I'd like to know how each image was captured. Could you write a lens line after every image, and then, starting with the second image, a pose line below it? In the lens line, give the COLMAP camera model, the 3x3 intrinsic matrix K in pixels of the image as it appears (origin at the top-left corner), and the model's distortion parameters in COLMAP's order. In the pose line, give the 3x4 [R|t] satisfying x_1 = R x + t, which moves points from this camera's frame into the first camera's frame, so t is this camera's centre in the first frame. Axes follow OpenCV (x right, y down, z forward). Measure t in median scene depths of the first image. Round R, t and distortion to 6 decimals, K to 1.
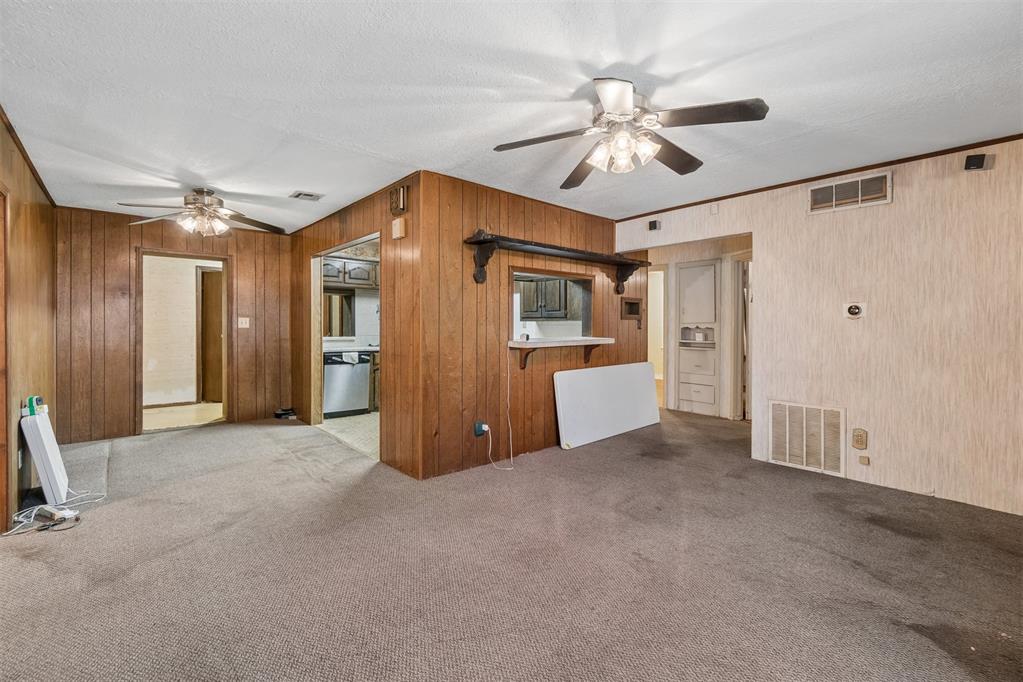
lens RADIAL K [[440.9, 0, 510.8], [0, 440.9, 324.2], [0, 0, 1]] dist [-0.007524, 0.002450]
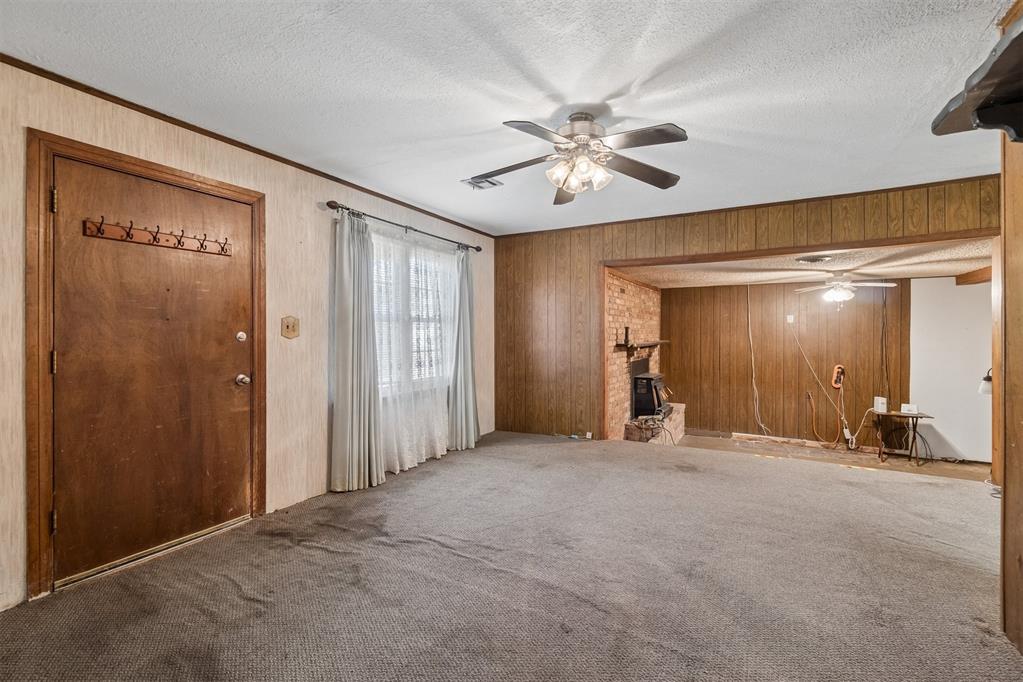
lens RADIAL K [[440.9, 0, 512.4], [0, 440.9, 338.9], [0, 0, 1]] dist [-0.007524, 0.002450]
pose [[-0.946017, 0.005054, -0.324077, 0.305376], [0.003506, 0.999979, 0.005361, 0.005802], [0.324098, 0.003935, -0.946015, 0.790671]]
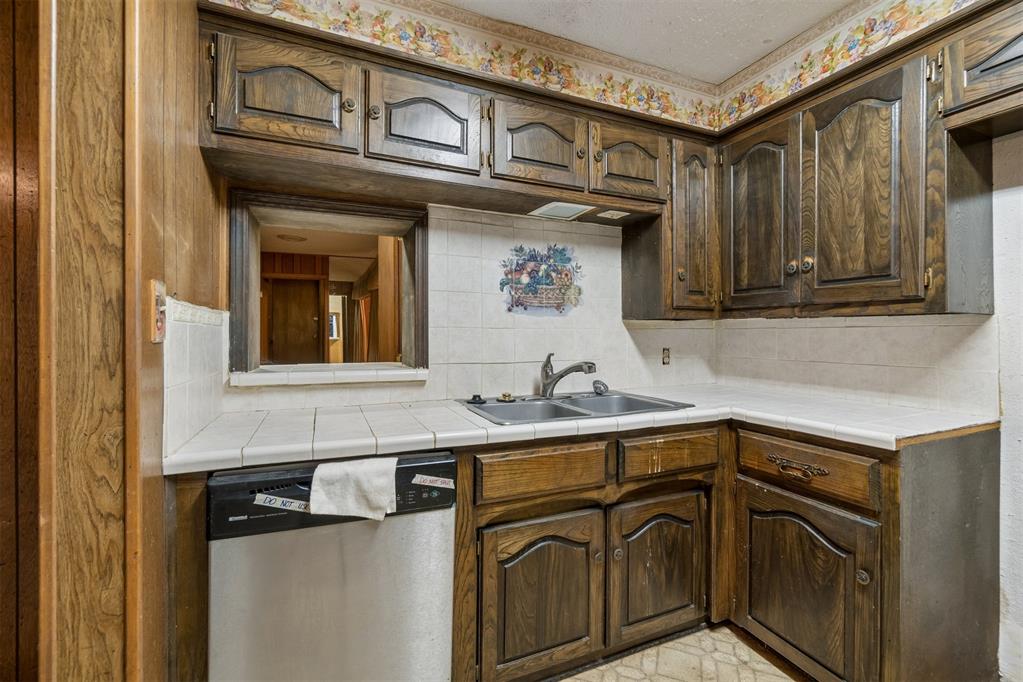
lens RADIAL K [[440.9, 0, 514.3], [0, 440.9, 332.1], [0, 0, 1]] dist [-0.007524, 0.002450]
pose [[0.947320, 0.000680, -0.320288, -0.240403], [-0.000305, 0.999999, 0.001222, 0.004682], [0.320289, -0.001060, 0.947319, 0.861521]]
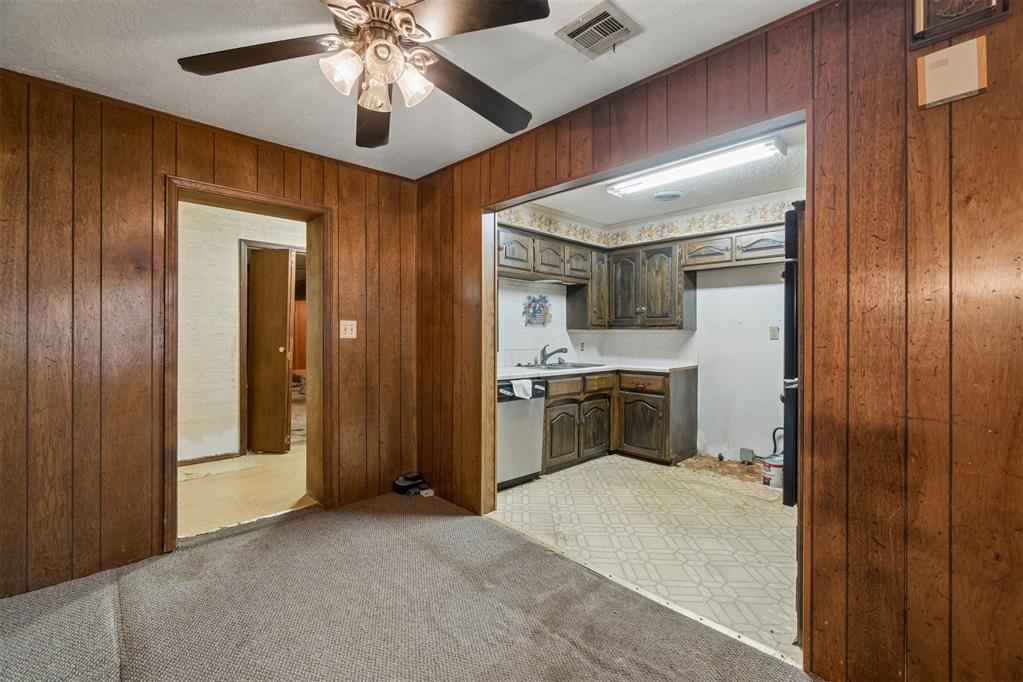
lens RADIAL K [[440.9, 0, 511.7], [0, 440.9, 332.5], [0, 0, 1]] dist [-0.007524, 0.002450]
pose [[0.999530, 0.004587, 0.030296, -0.408435], [-0.004658, 0.999987, 0.002280, -0.001640], [-0.030285, -0.002420, 0.999538, 0.420932]]
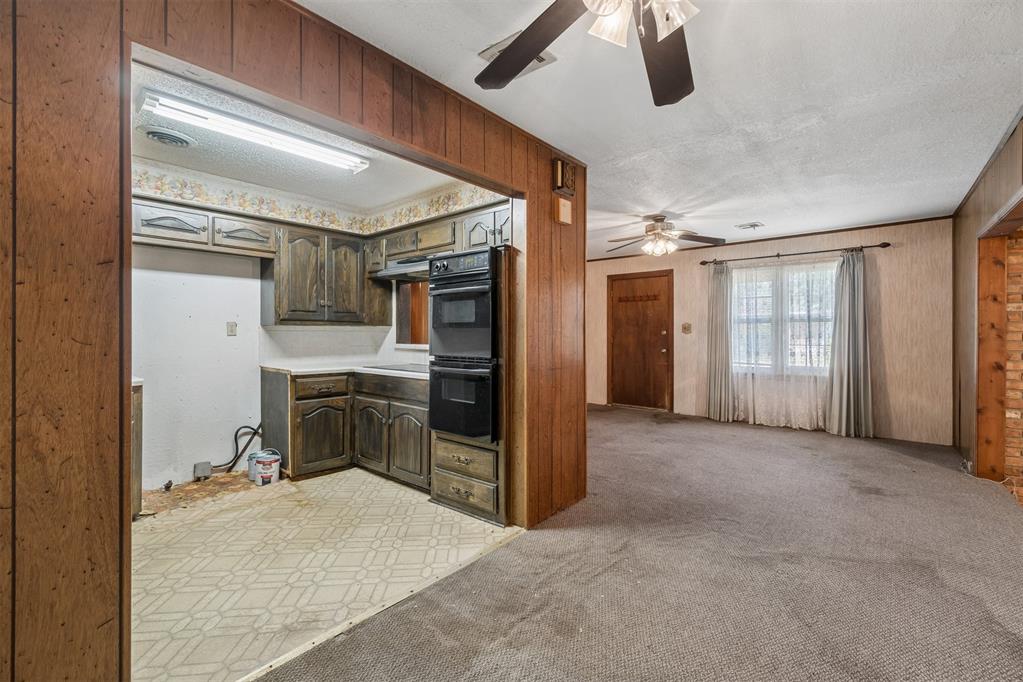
lens RADIAL K [[440.9, 0, 510.9], [0, 440.9, 331.3], [0, 0, 1]] dist [-0.007524, 0.002450]
pose [[-0.130604, 0.001693, 0.991433, -0.679233], [-0.001238, 0.999997, -0.001871, 0.003200], [-0.991434, -0.001472, -0.130602, 0.779805]]
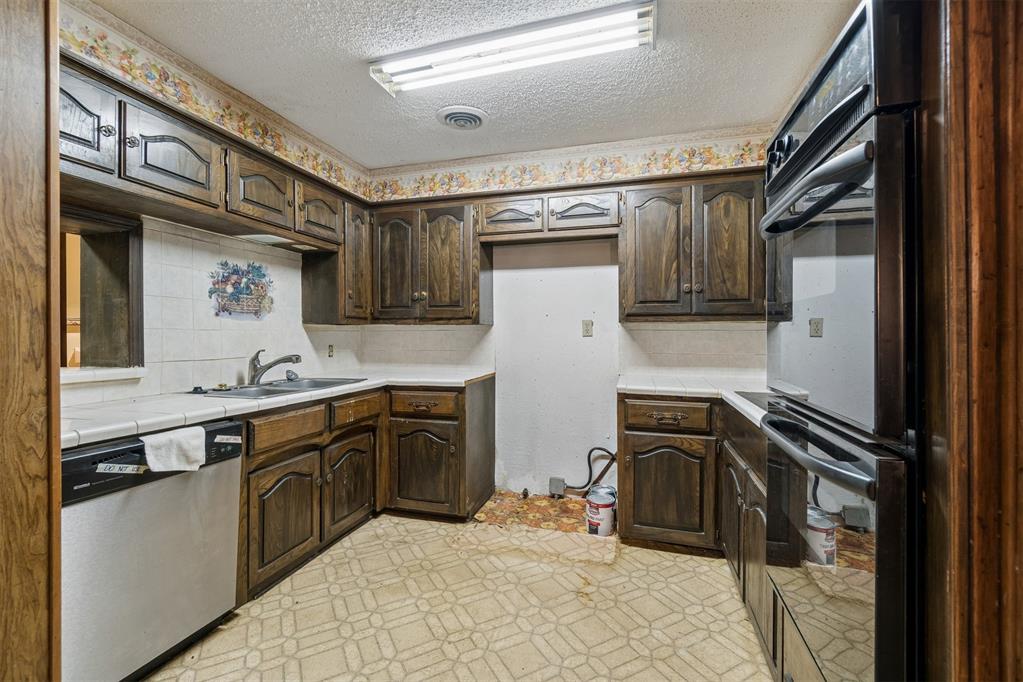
lens RADIAL K [[440.9, 0, 514.0], [0, 440.9, 333.3], [0, 0, 1]] dist [-0.007524, 0.002450]
pose [[0.845682, -0.000807, 0.533687, -0.343428], [0.000532, 1.000000, 0.000670, 0.004917], [-0.533687, -0.000283, 0.845682, 0.689333]]
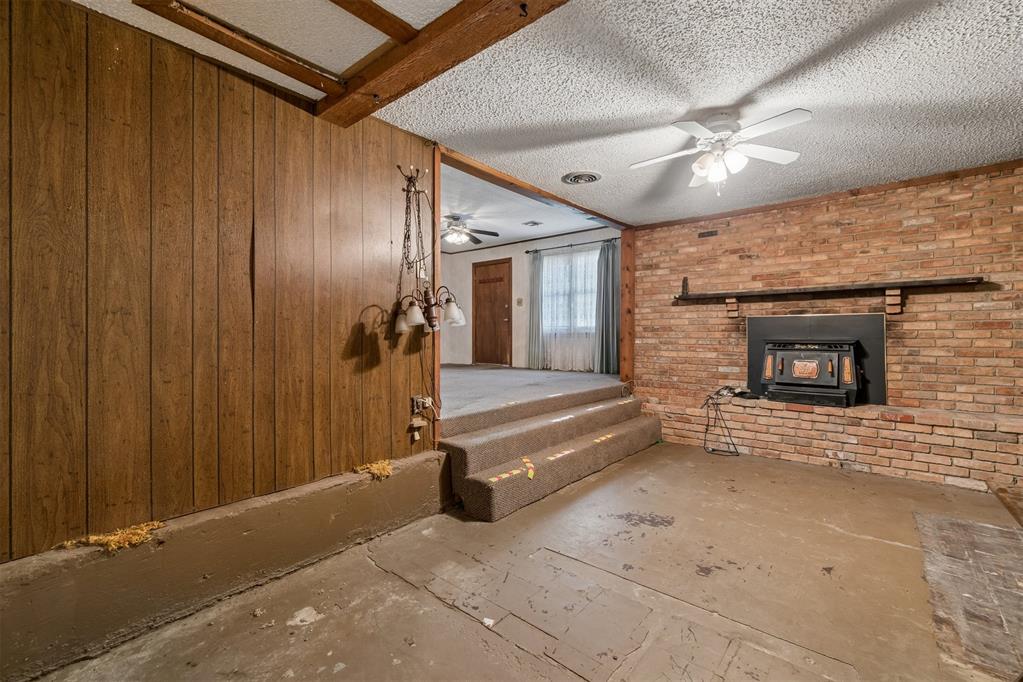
lens RADIAL K [[440.9, 0, 515.3], [0, 440.9, 338.0], [0, 0, 1]] dist [-0.007524, 0.002450]
pose [[-0.146598, -0.009255, 0.989153, -1.095868], [0.000603, 0.999955, 0.009445, 0.100921], [-0.989196, 0.001981, -0.146586, 0.416377]]
